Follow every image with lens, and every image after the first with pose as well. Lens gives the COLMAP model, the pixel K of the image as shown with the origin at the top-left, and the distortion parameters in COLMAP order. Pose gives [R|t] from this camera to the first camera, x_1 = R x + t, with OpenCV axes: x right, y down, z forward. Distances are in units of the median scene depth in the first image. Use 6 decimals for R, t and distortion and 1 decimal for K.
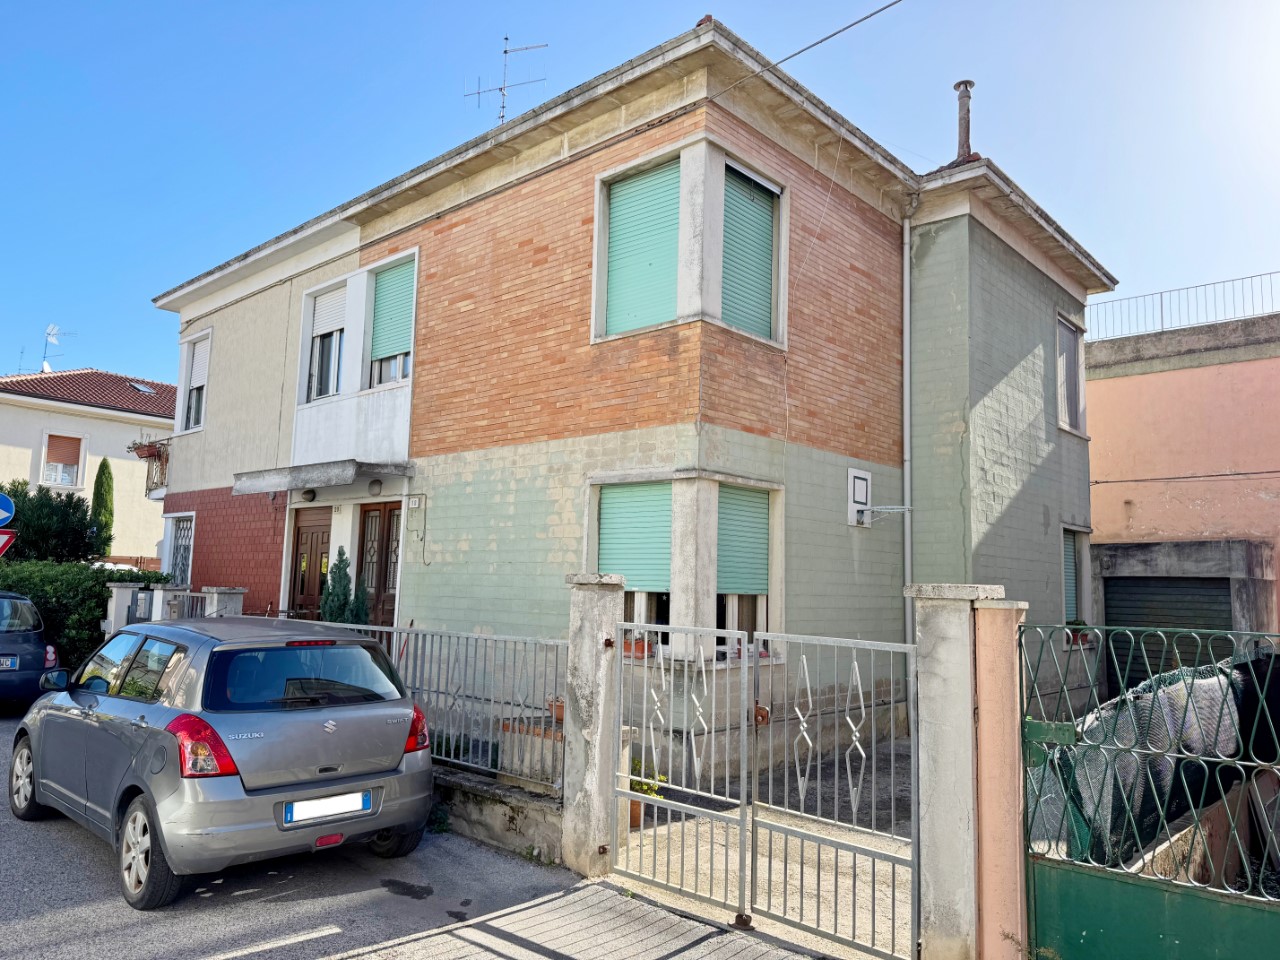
lens RADIAL K [[902.2, 0, 637.9], [0, 902.2, 479.8], [0, 0, 1]] dist [-0.010616, -0.003717]
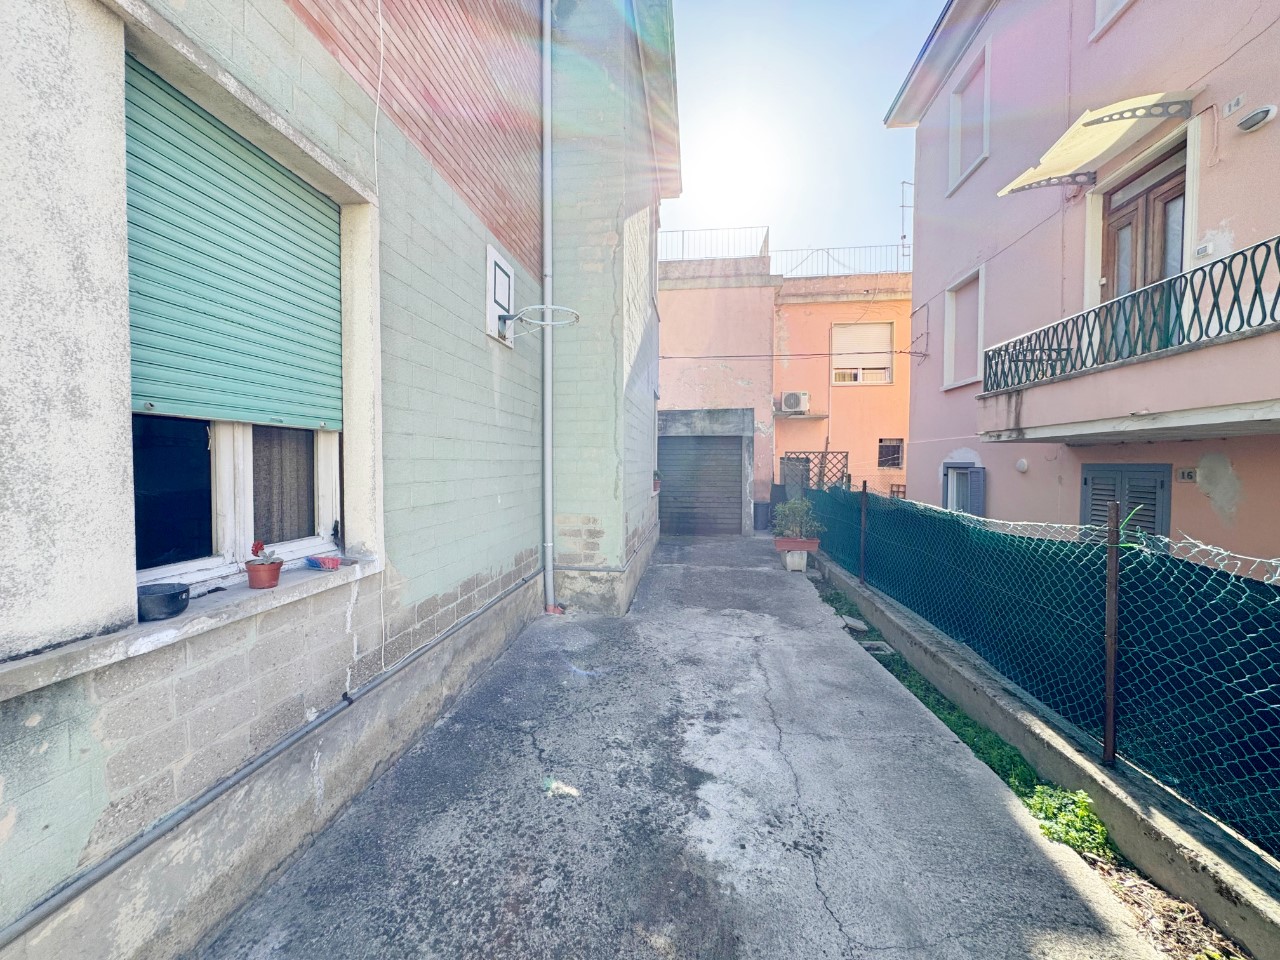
lens RADIAL K [[509.5, 0, 600.6], [0, 509.5, 473.6], [0, 0, 1]] dist [0.000209, 0.000222]
pose [[0.853071, -0.036471, 0.520518, 0.099281], [-0.039584, 0.990157, 0.134250, 0.090051], [-0.520290, -0.135129, 0.843231, 0.583634]]
